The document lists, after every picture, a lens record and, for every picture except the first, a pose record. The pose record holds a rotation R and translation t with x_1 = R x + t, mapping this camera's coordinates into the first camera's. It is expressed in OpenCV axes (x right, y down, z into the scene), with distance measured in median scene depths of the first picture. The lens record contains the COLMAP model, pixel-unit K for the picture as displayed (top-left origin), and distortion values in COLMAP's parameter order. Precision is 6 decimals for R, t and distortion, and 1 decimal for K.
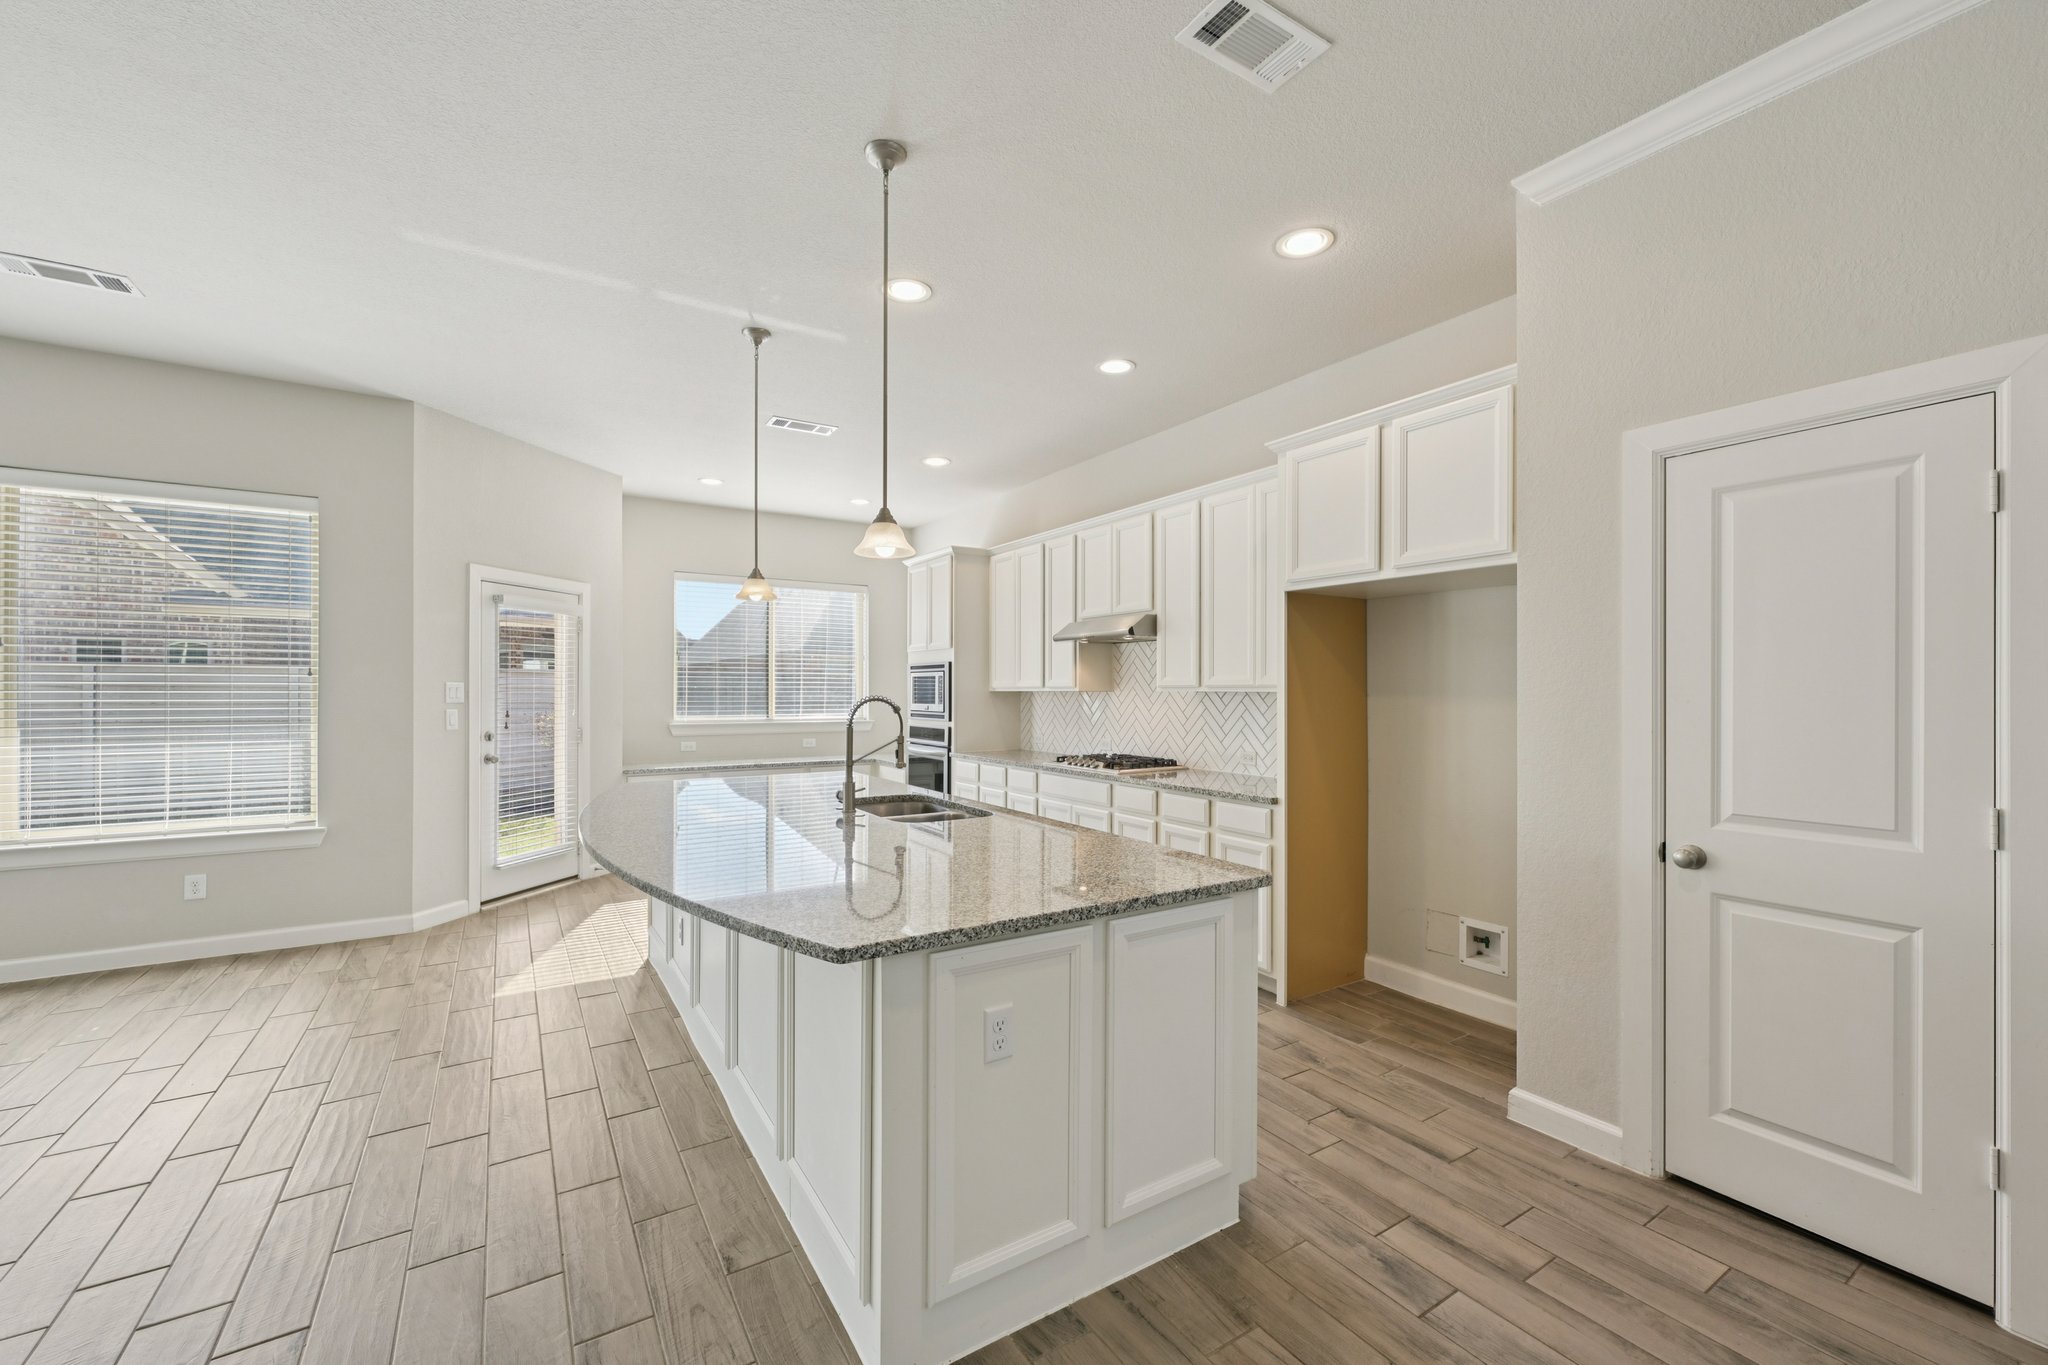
lens RADIAL K [[817.5, 0, 1029.6], [0, 817.5, 691.2], [0, 0, 1]] dist [-0.000747, -0.000091]
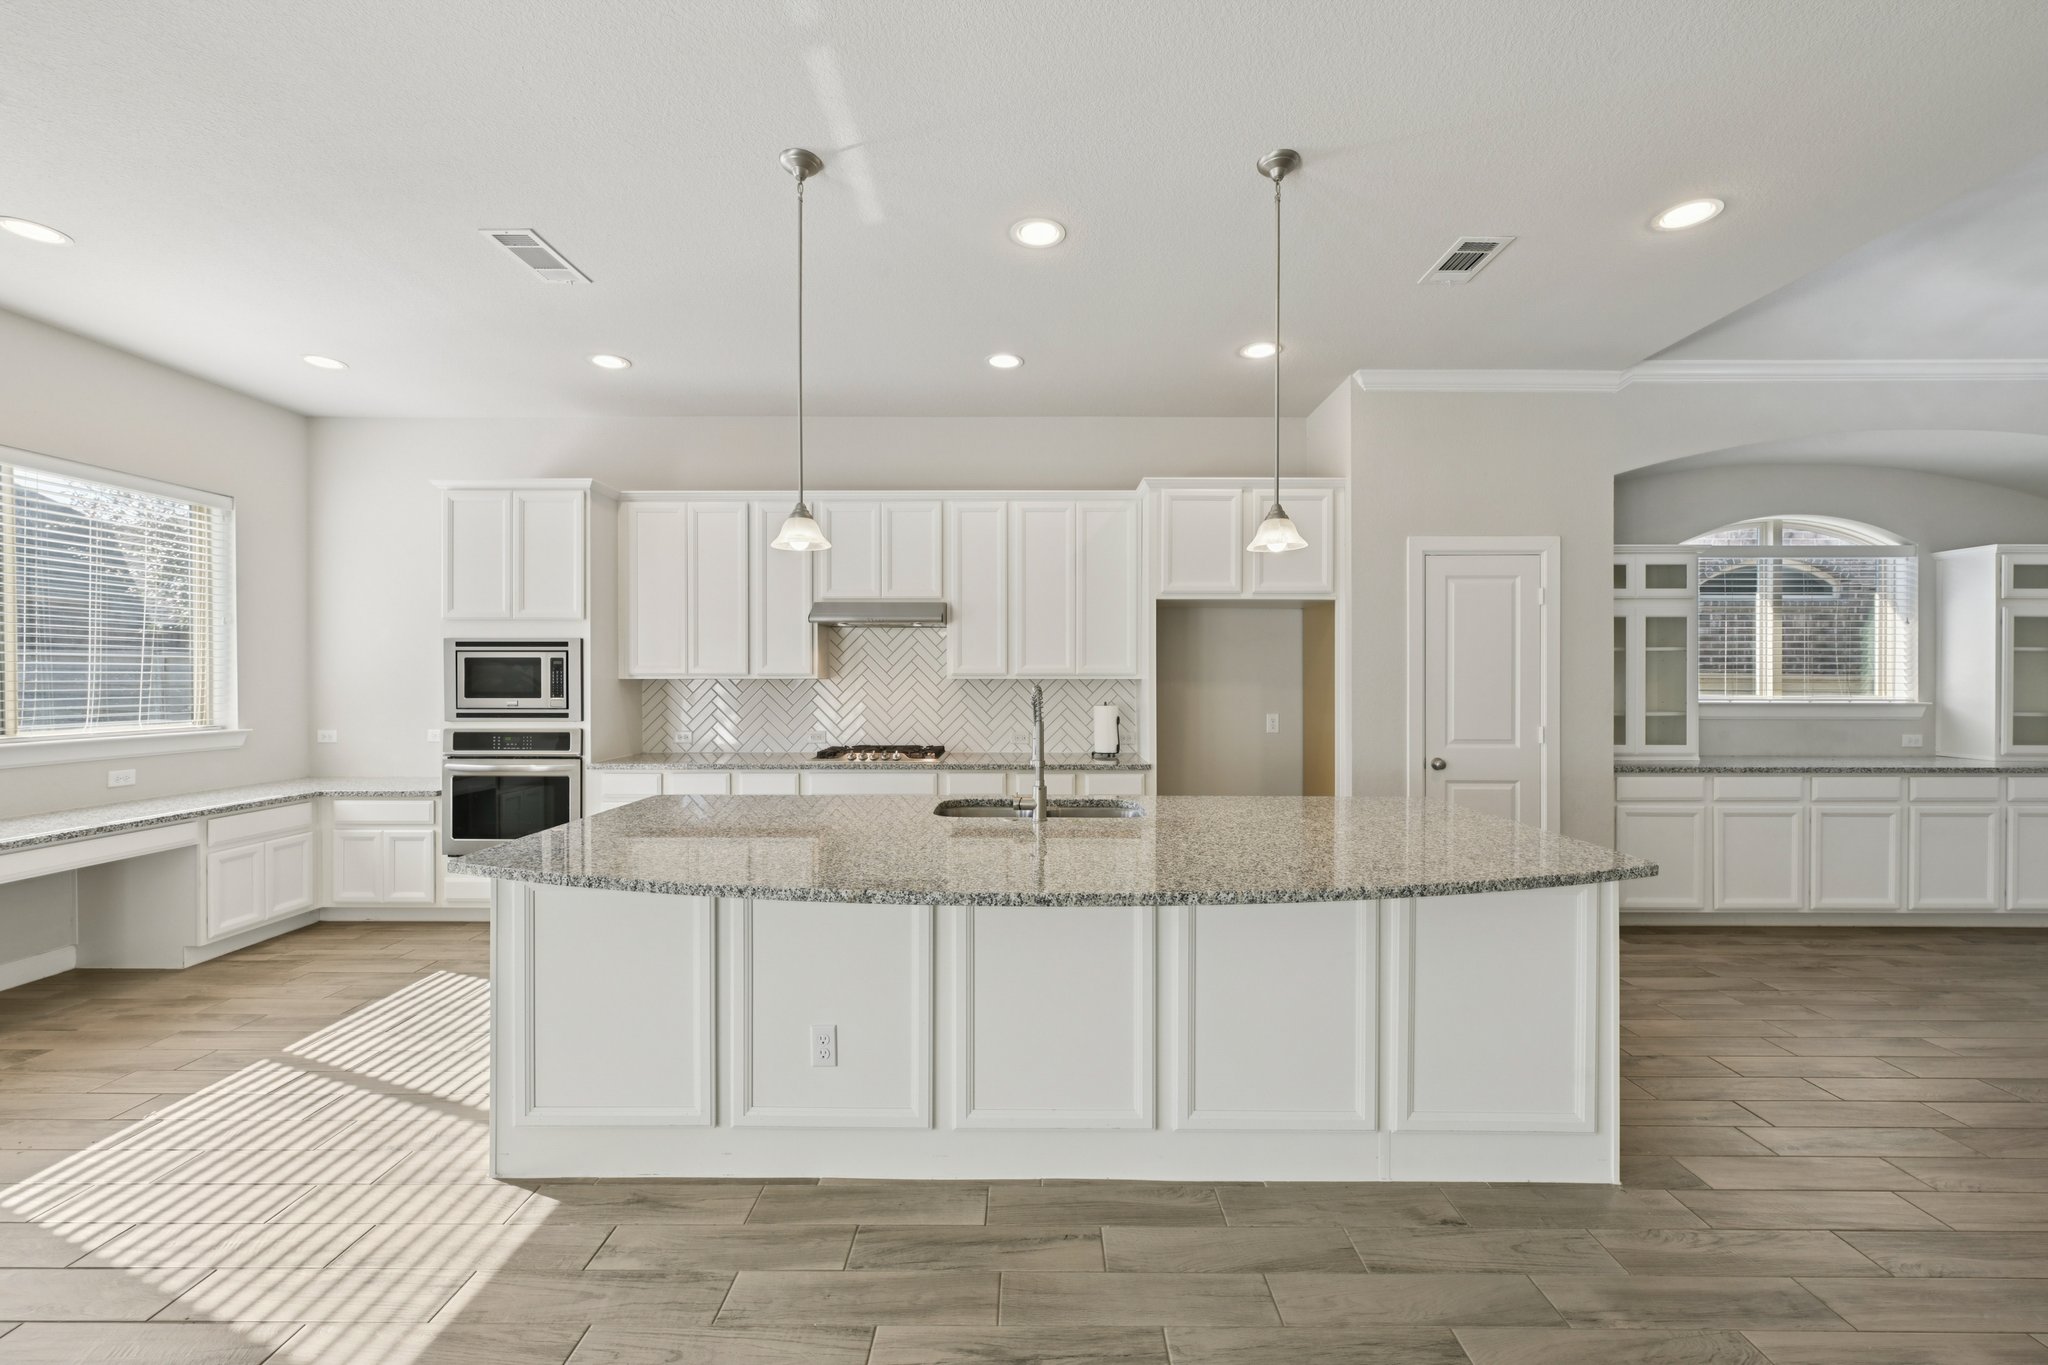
lens RADIAL K [[812.5, 0, 1027.7], [0, 812.5, 680.5], [0, 0, 1]] dist [-0.000995, 0.000188]
pose [[0.546422, -0.005430, 0.837492, -0.722969], [0.001386, 0.999983, 0.005579, -0.003638], [-0.837509, -0.001888, 0.546420, 0.414527]]
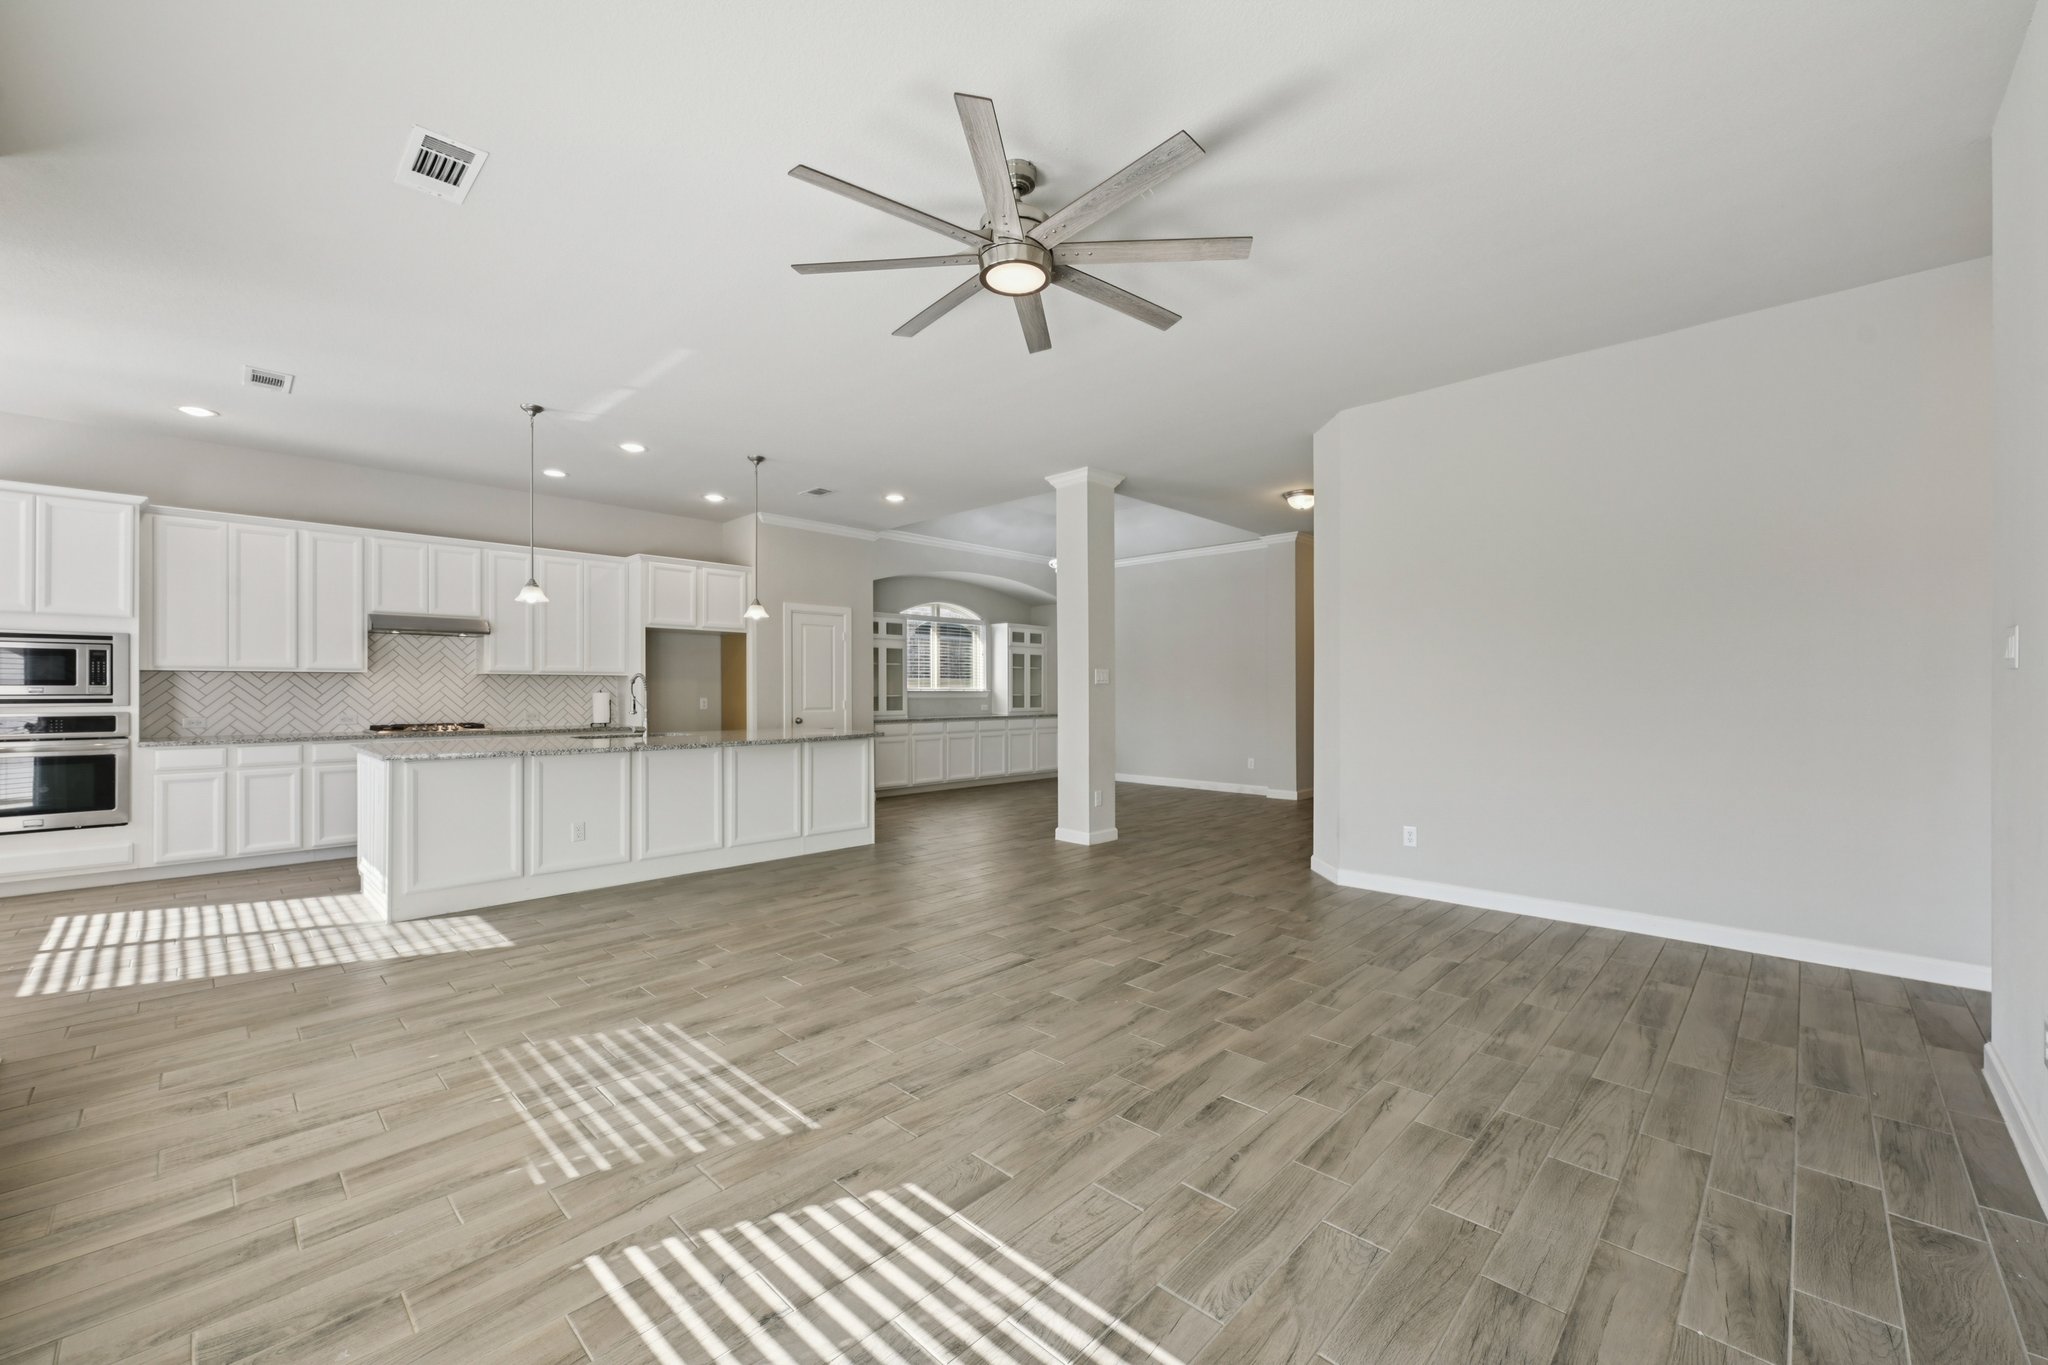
lens RADIAL K [[811.4, 0, 1028.4], [0, 811.4, 689.0], [0, 0, 1]] dist [0.000496, 0.000194]
pose [[-0.229798, 0.000029, 0.973238, -1.659504], [0.001619, 0.999999, 0.000353, 0.031896], [-0.973237, 0.001656, -0.229797, 0.449815]]
